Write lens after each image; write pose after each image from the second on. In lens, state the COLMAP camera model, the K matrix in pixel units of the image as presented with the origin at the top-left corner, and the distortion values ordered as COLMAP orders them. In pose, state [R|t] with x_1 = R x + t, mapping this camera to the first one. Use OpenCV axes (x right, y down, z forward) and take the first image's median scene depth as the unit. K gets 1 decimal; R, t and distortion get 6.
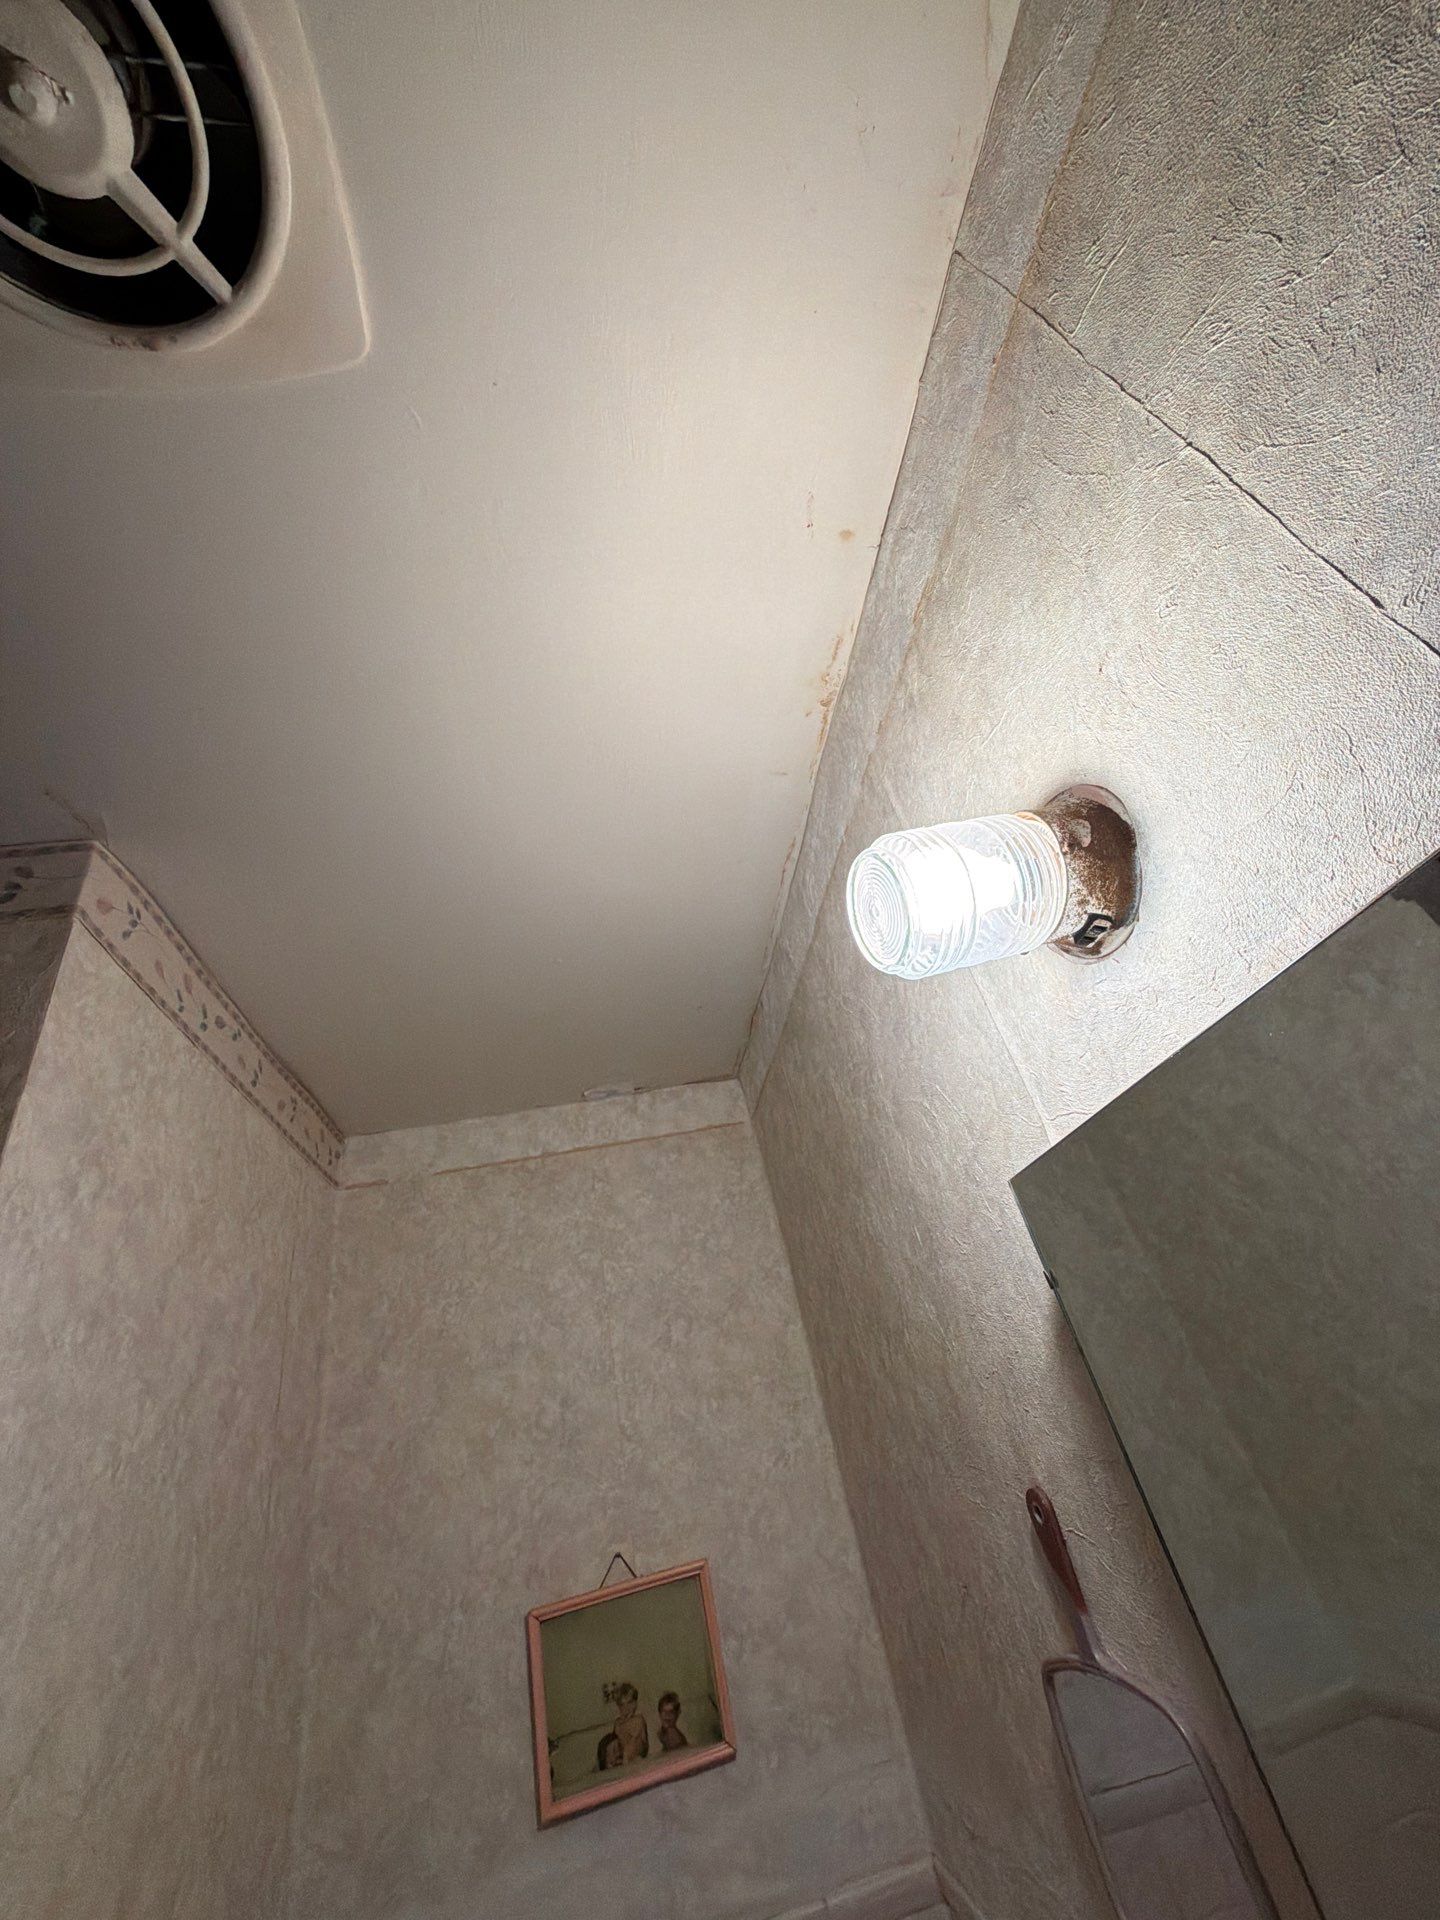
lens RADIAL K [[763.9, 0, 723.3], [0, 763.9, 961.6], [0, 0, 1]] dist [0.000041, -0.000218]
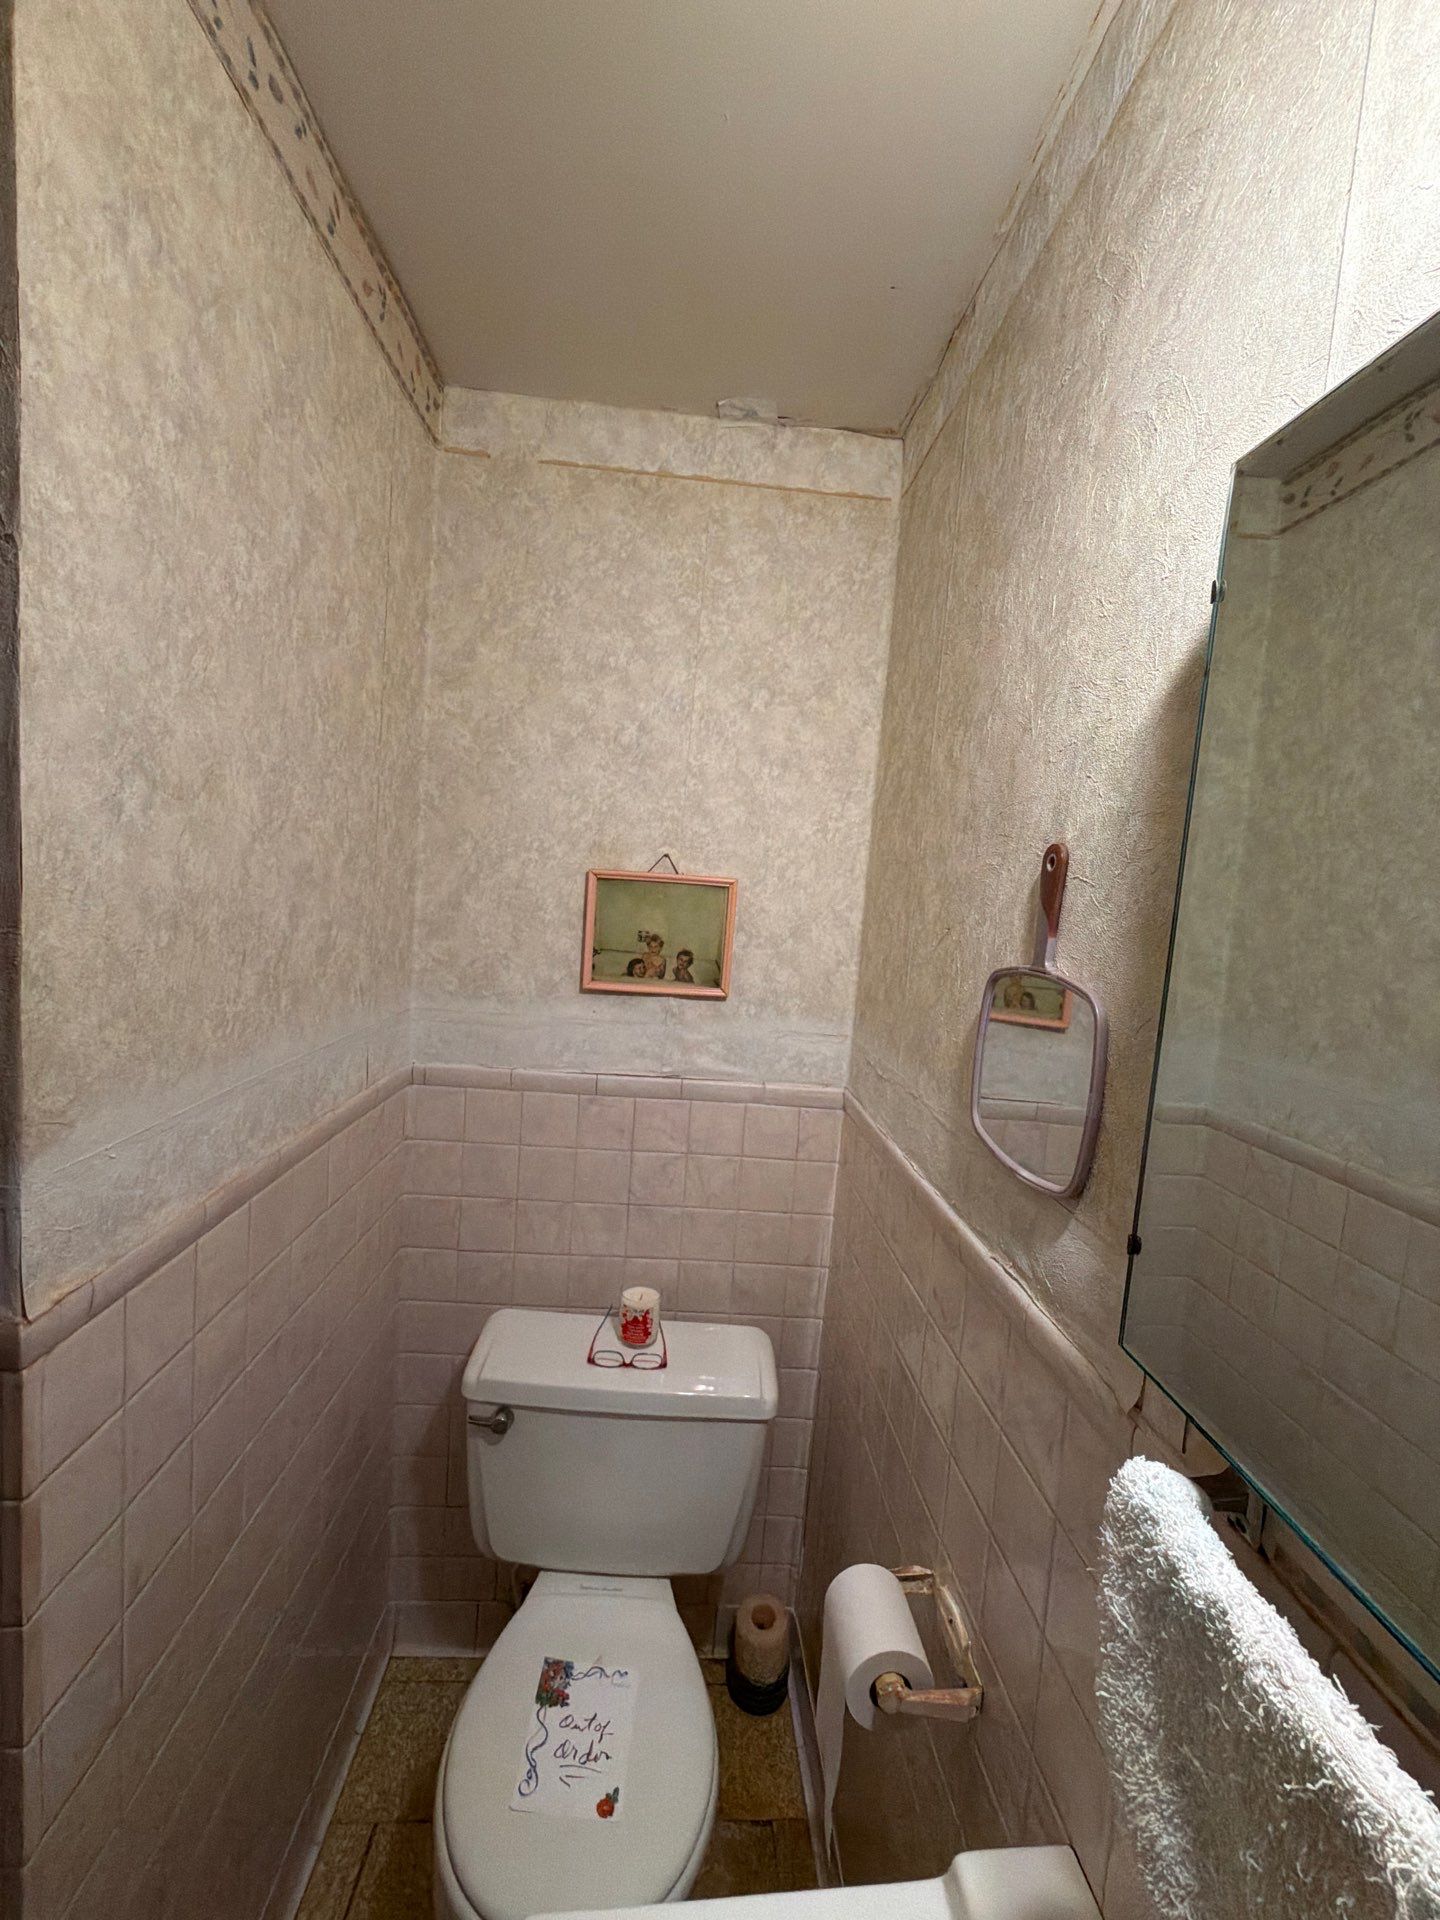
lens RADIAL K [[763.9, 0, 723.3], [0, 763.9, 961.6], [0, 0, 1]] dist [0.000041, -0.000218]
pose [[0.957178, 0.288649, -0.022175, 0.020772], [-0.211615, 0.749883, 0.626814, 0.144104], [0.197557, -0.595280, 0.778854, -0.002832]]
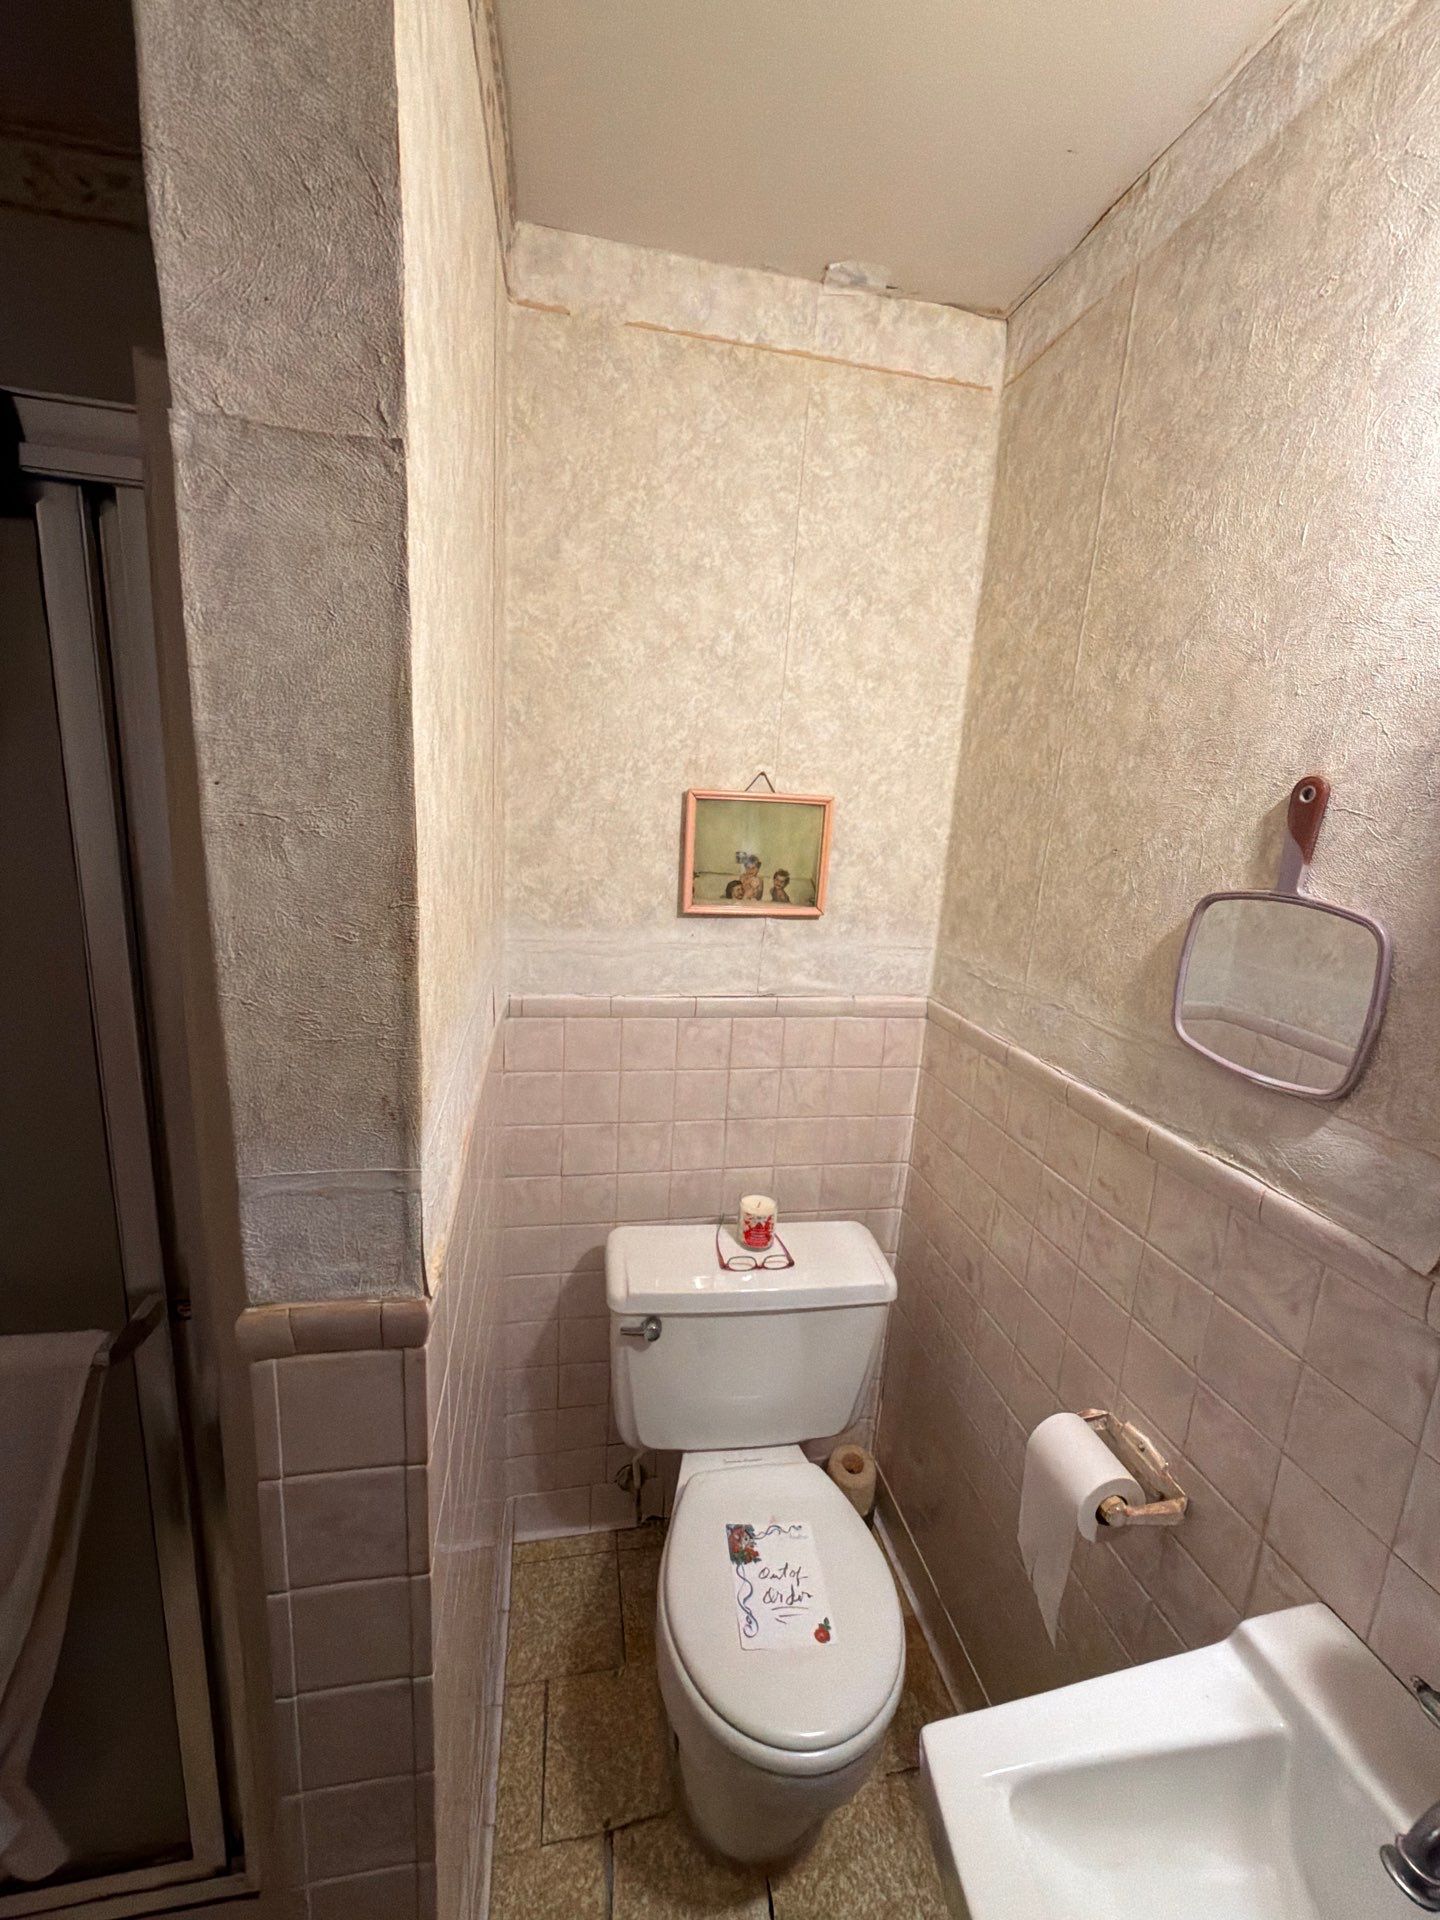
lens RADIAL K [[763.9, 0, 723.3], [0, 763.9, 961.6], [0, 0, 1]] dist [0.000041, -0.000218]
pose [[0.959458, 0.244565, 0.140102, -0.297027], [-0.271968, 0.672846, 0.687977, 0.194927], [0.073988, -0.698188, 0.712081, -0.028725]]
